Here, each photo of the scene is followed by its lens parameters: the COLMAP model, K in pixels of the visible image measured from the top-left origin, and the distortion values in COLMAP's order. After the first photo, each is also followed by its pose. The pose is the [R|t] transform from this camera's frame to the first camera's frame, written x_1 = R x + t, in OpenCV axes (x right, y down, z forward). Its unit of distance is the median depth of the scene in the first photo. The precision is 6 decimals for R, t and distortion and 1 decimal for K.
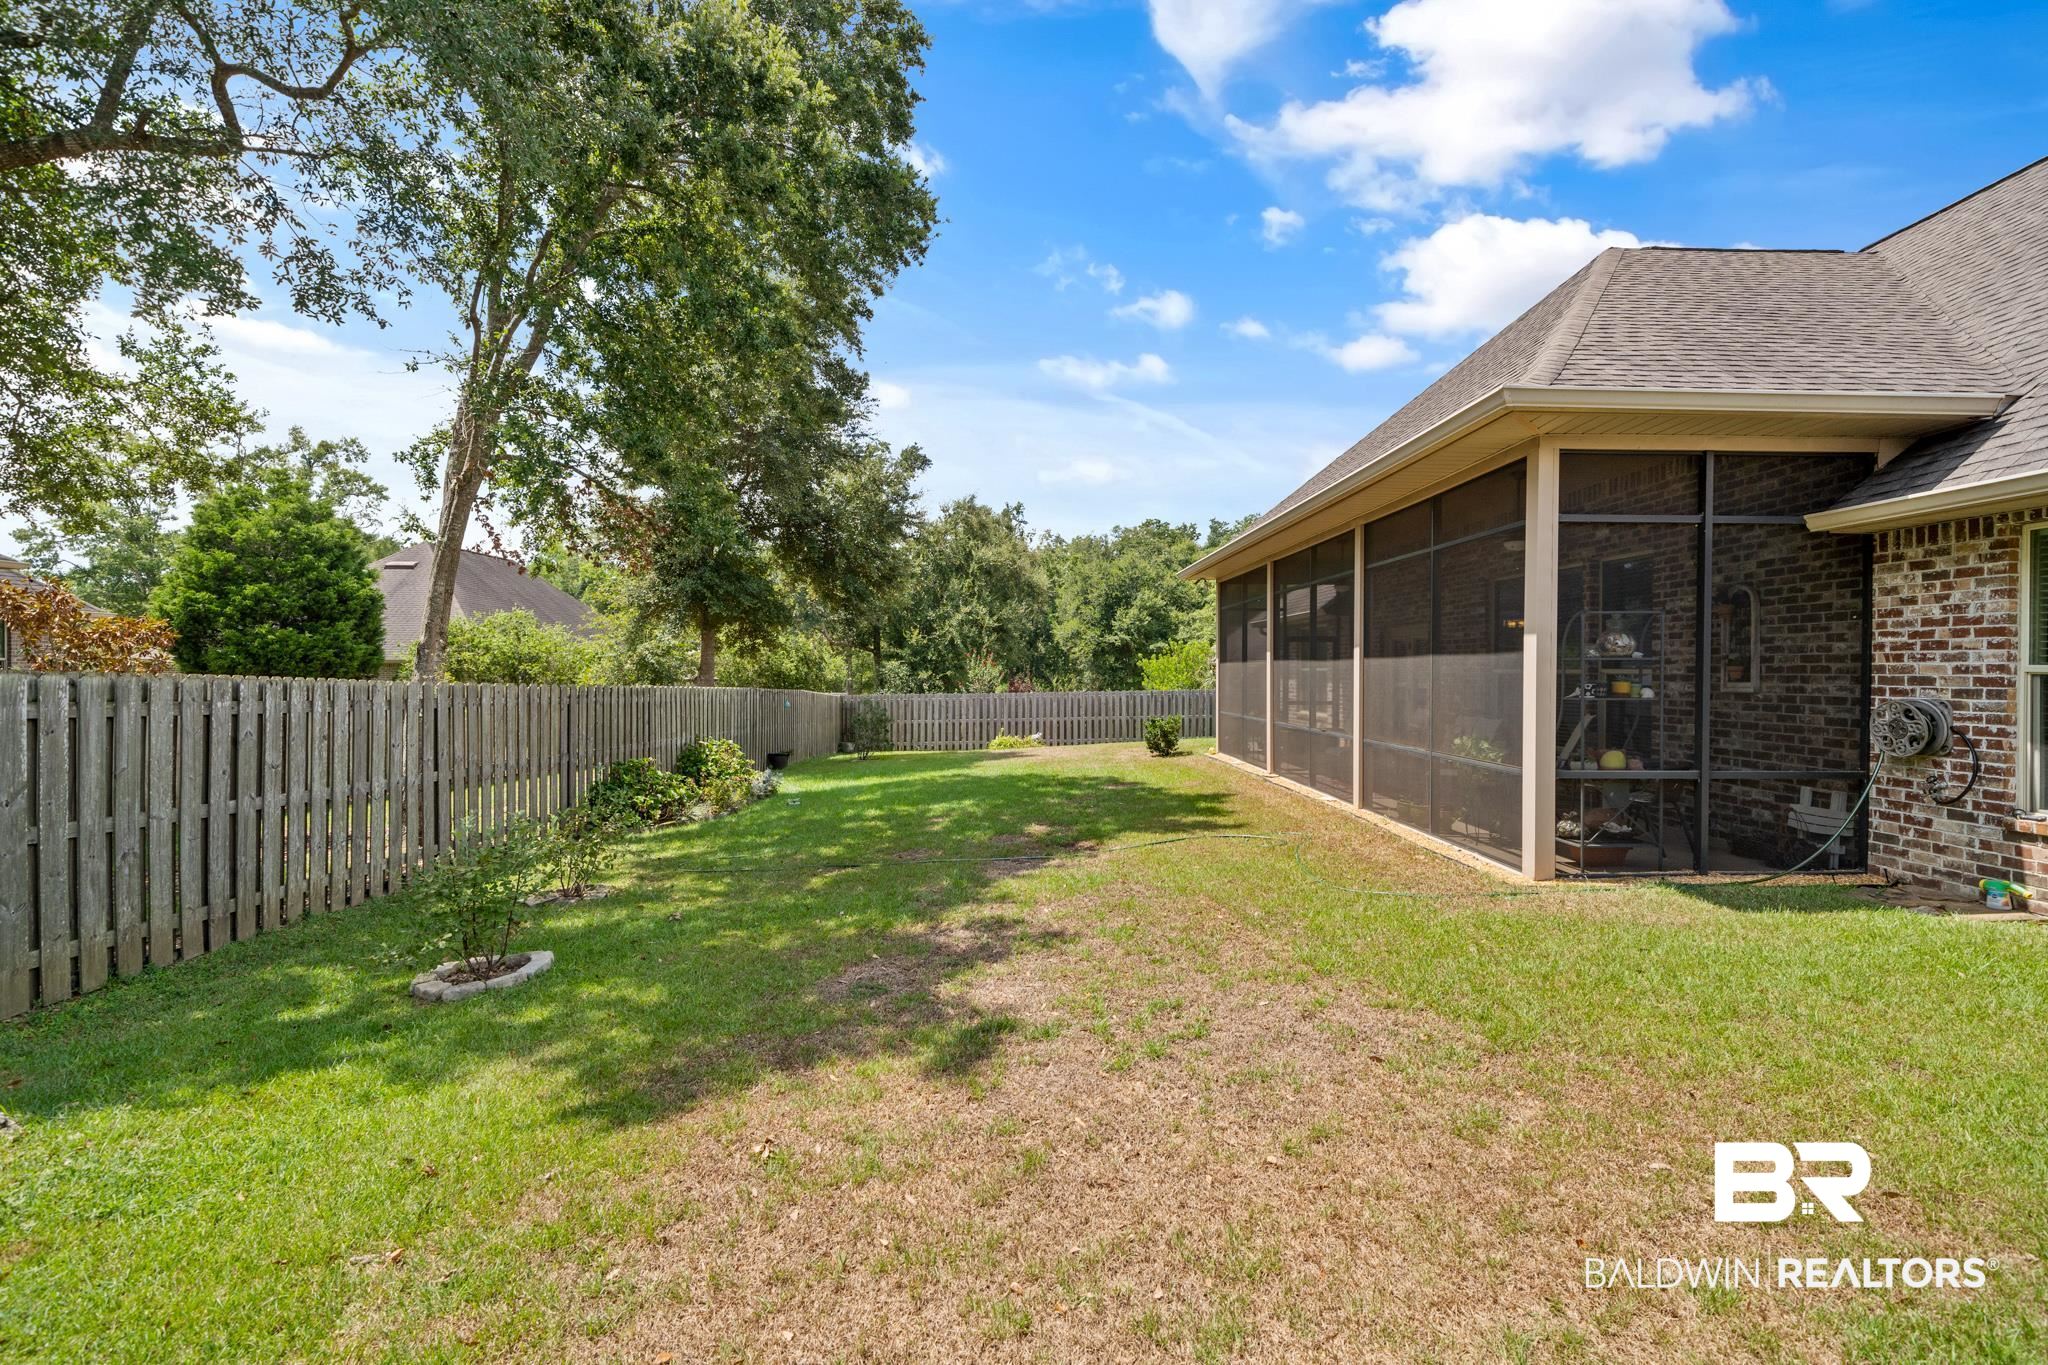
lens RADIAL K [[817.4, 0, 1015.9], [0, 817.4, 681.3], [0, 0, 1]] dist [-0.001225, -0.000486]
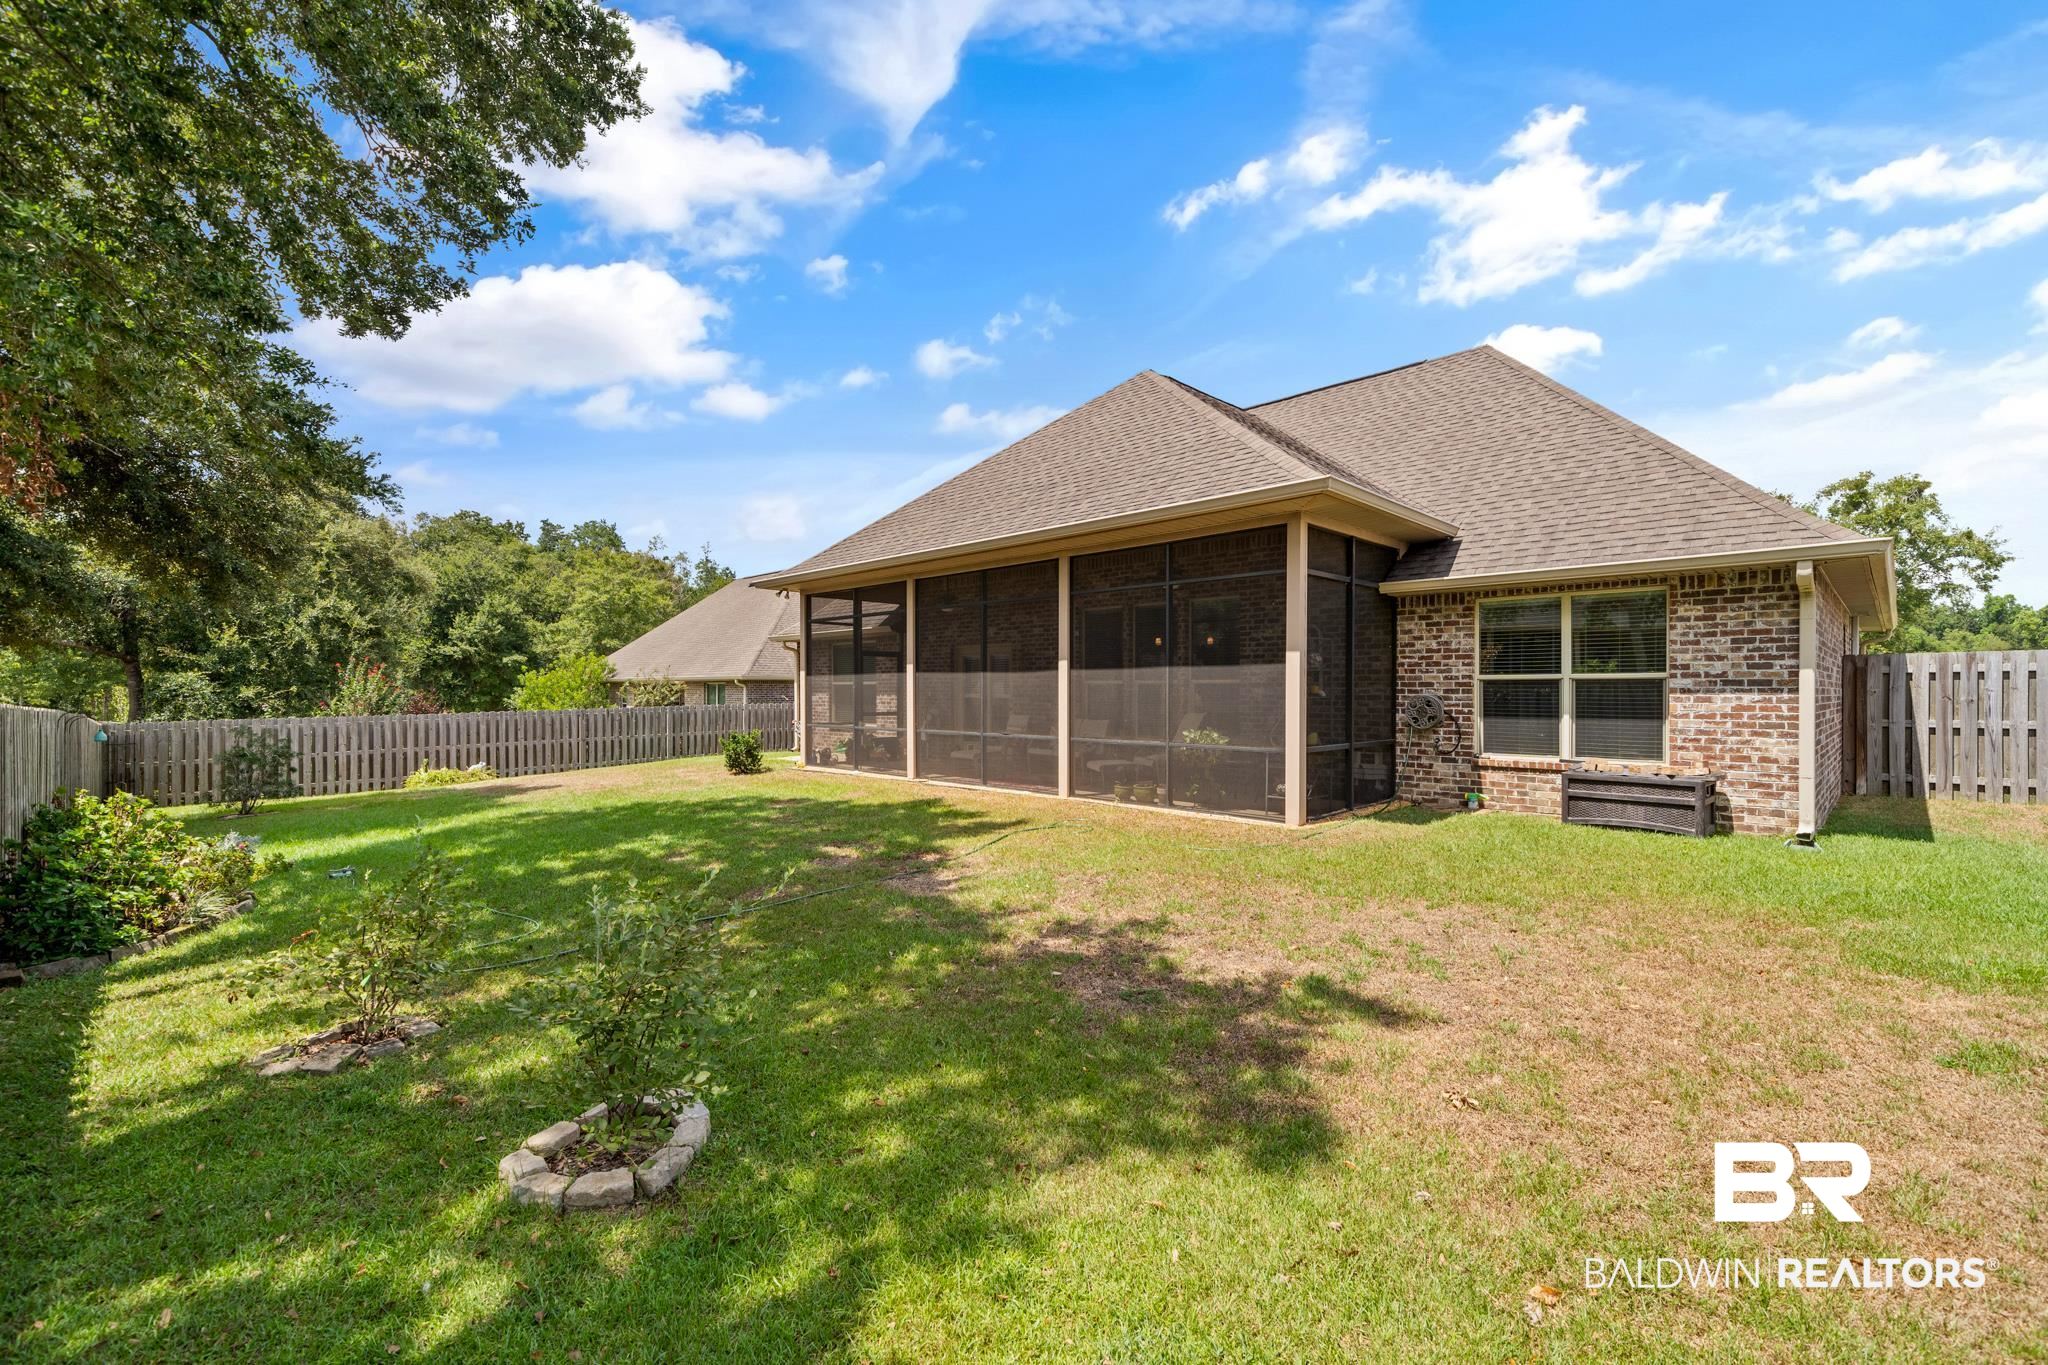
lens RADIAL K [[817.4, 0, 1013.9], [0, 817.4, 686.7], [0, 0, 1]] dist [-0.001225, -0.000486]
pose [[0.753940, -0.001371, 0.656942, -0.681510], [0.010192, 0.999902, -0.009610, 0.011745], [-0.656864, 0.013941, 0.753880, 0.265379]]
